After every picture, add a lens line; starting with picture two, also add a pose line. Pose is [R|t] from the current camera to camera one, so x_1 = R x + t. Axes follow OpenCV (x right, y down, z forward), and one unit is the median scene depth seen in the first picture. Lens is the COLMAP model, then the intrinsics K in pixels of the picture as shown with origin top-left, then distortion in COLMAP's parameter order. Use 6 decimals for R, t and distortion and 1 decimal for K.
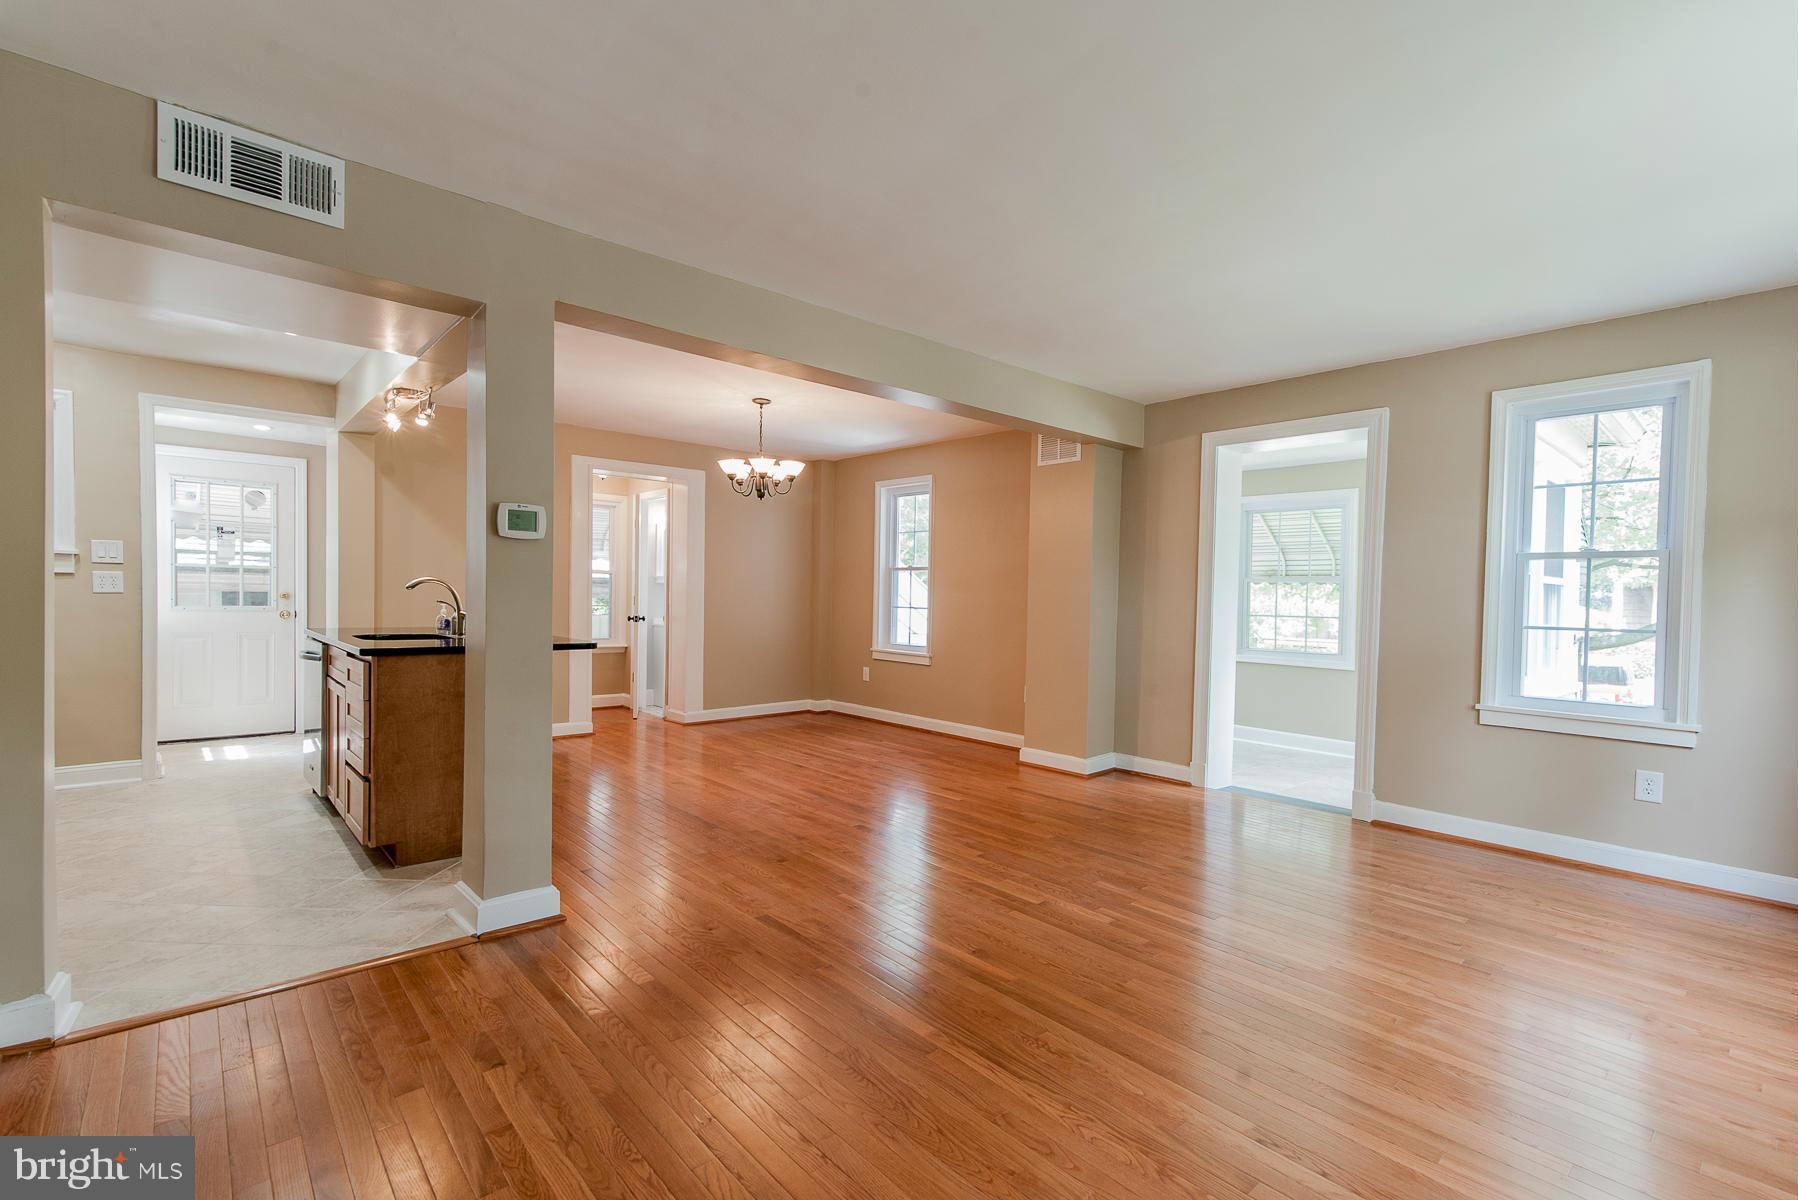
lens RADIAL K [[808.5, 0, 898.0], [0, 808.5, 615.5], [0, 0, 1]] dist [0.013334, -0.000156]
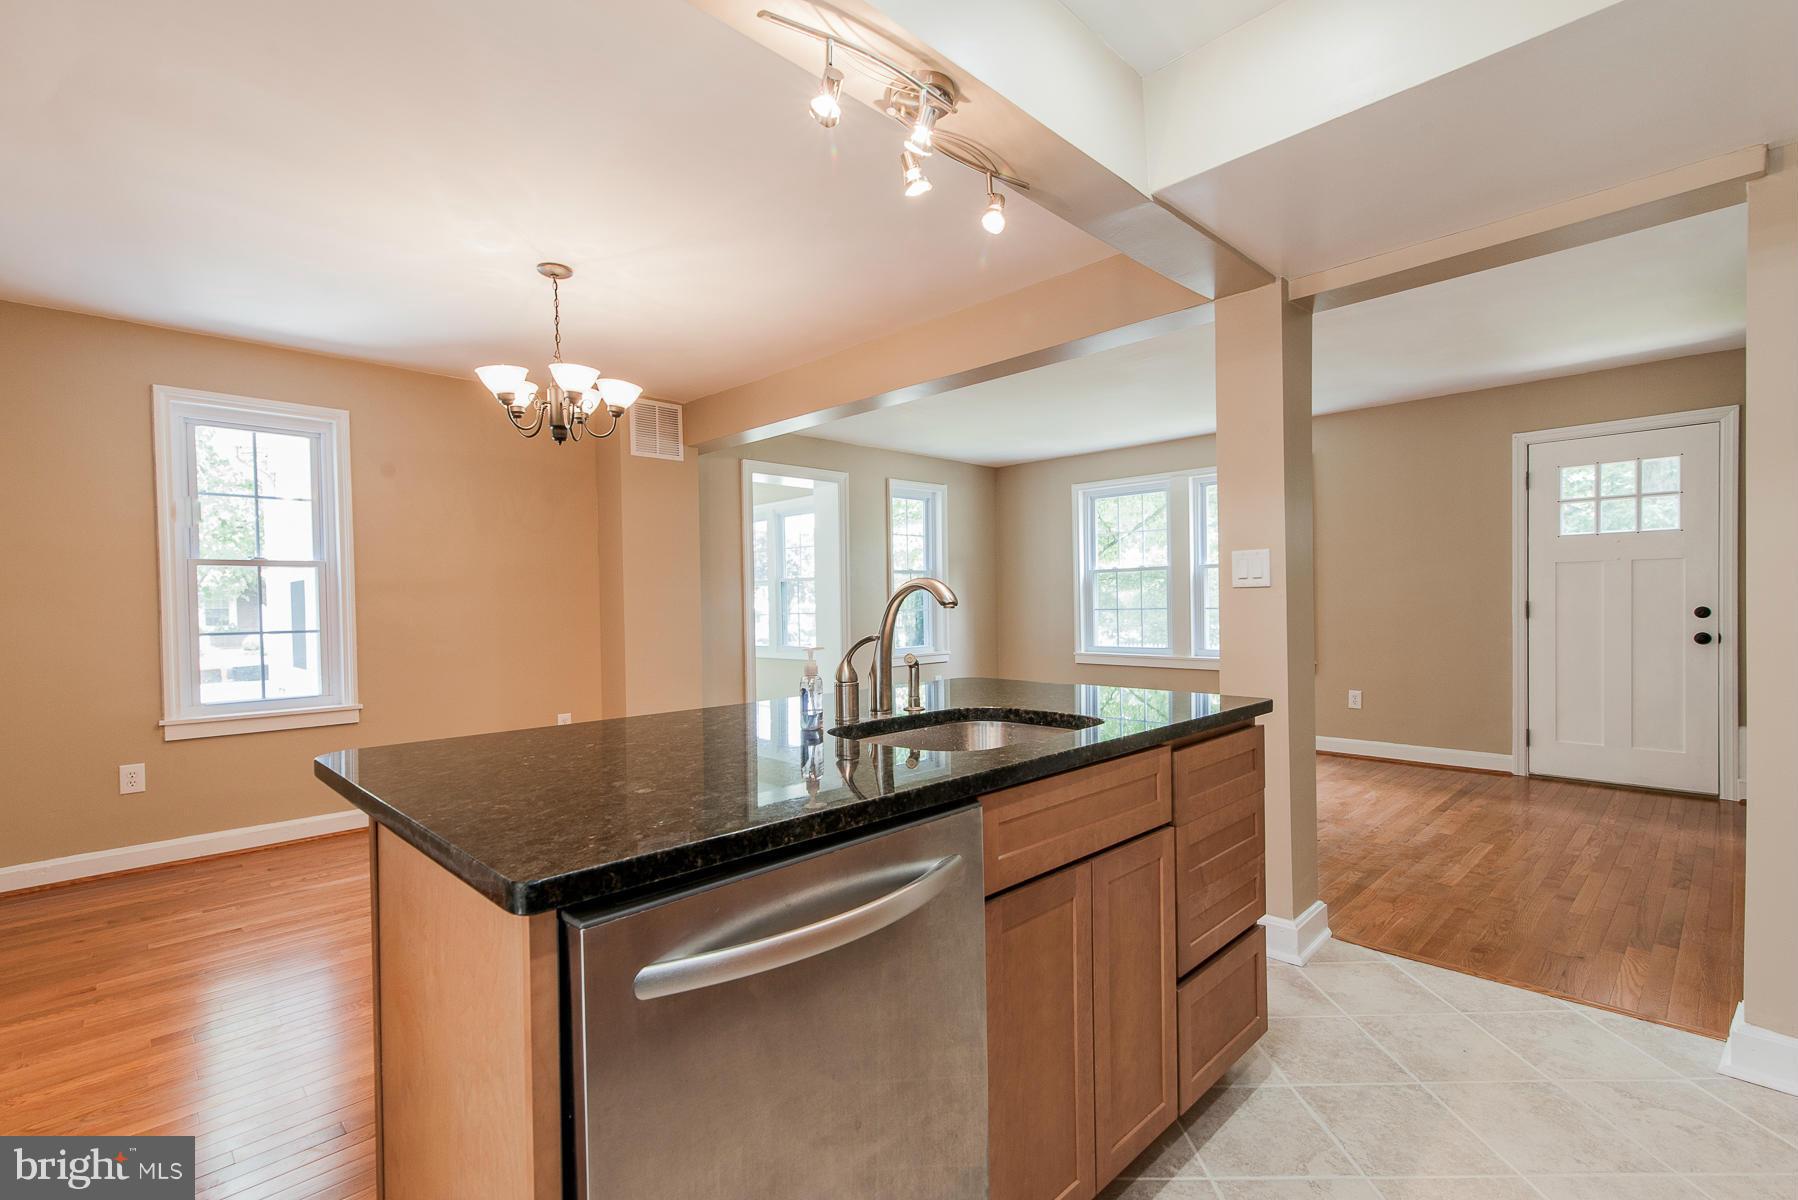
lens RADIAL K [[808.5, 0, 895.0], [0, 808.5, 611.0], [0, 0, 1]] dist [0.013334, -0.000156]
pose [[-0.045580, -0.034211, 0.998375, -0.848788], [0.041503, 0.998486, 0.036110, -0.040112], [-0.998098, 0.043082, -0.044091, 0.887441]]
